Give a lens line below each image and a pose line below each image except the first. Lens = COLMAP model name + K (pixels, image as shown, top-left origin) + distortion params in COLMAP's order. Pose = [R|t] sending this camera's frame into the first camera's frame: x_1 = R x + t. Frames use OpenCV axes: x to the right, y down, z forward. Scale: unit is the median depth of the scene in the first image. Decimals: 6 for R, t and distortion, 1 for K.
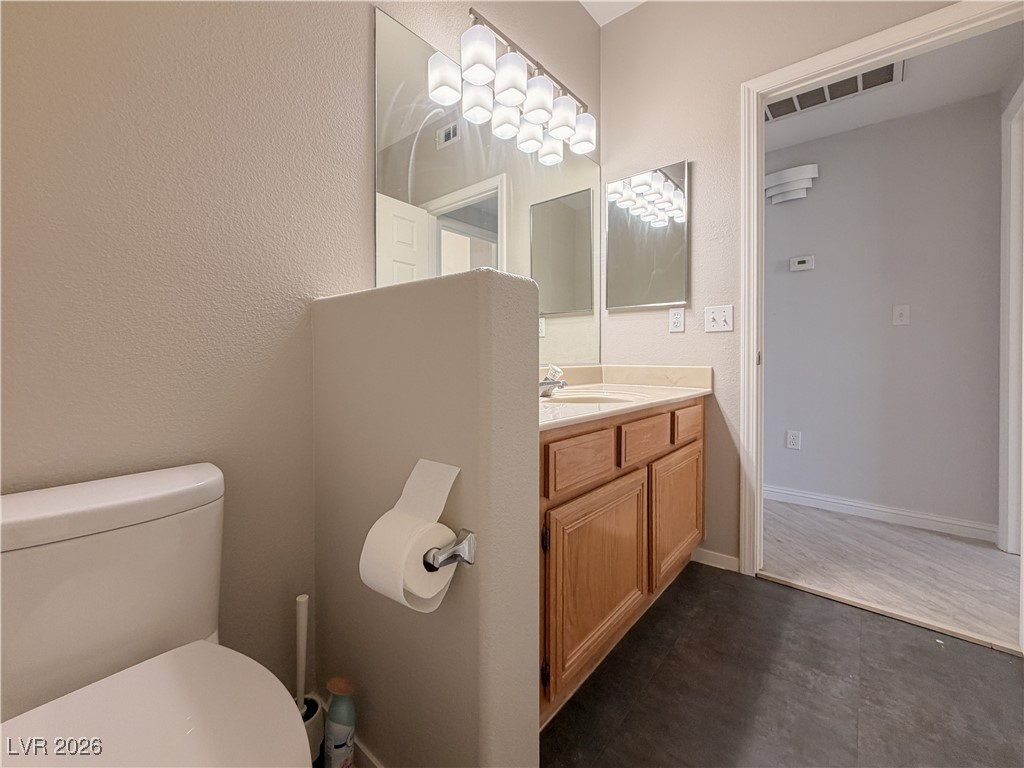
lens RADIAL K [[416.9, 0, 499.5], [0, 416.9, 374.6], [0, 0, 1]] dist [-0.000593, 0.000037]
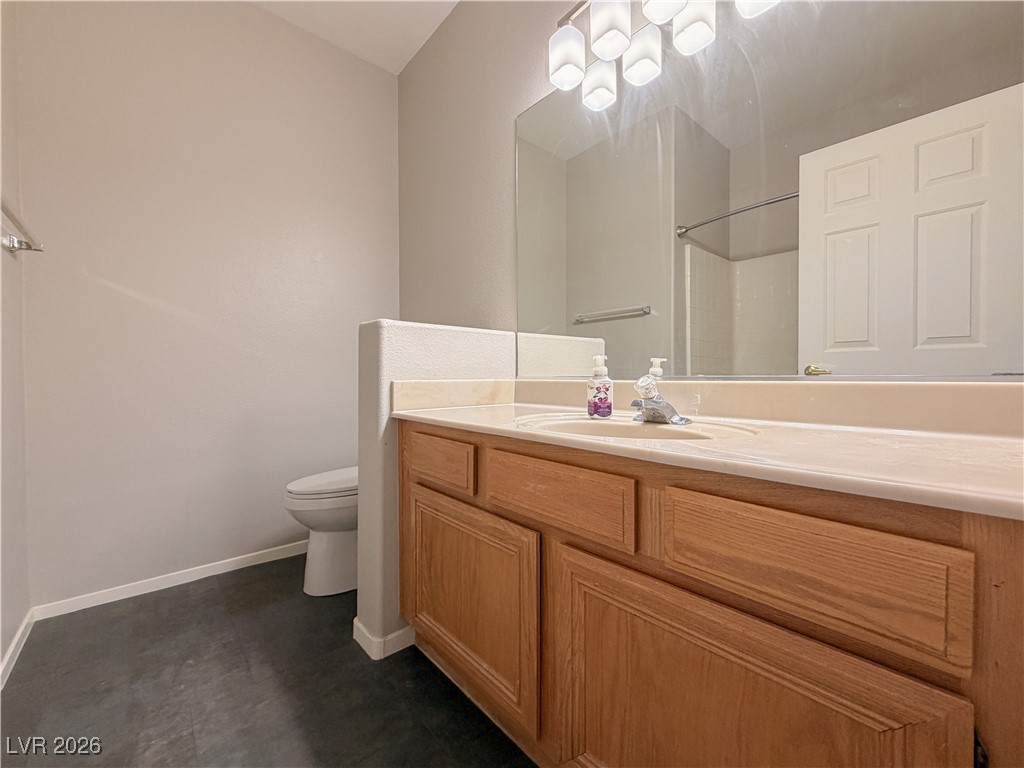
lens RADIAL K [[416.9, 0, 499.5], [0, 416.9, 374.6], [0, 0, 1]] dist [-0.000593, 0.000037]
pose [[-0.142183, 0.002046, -0.989838, 1.145476], [-0.010220, 0.999942, 0.003535, -0.026604], [0.989788, 0.010619, -0.142154, 1.182410]]
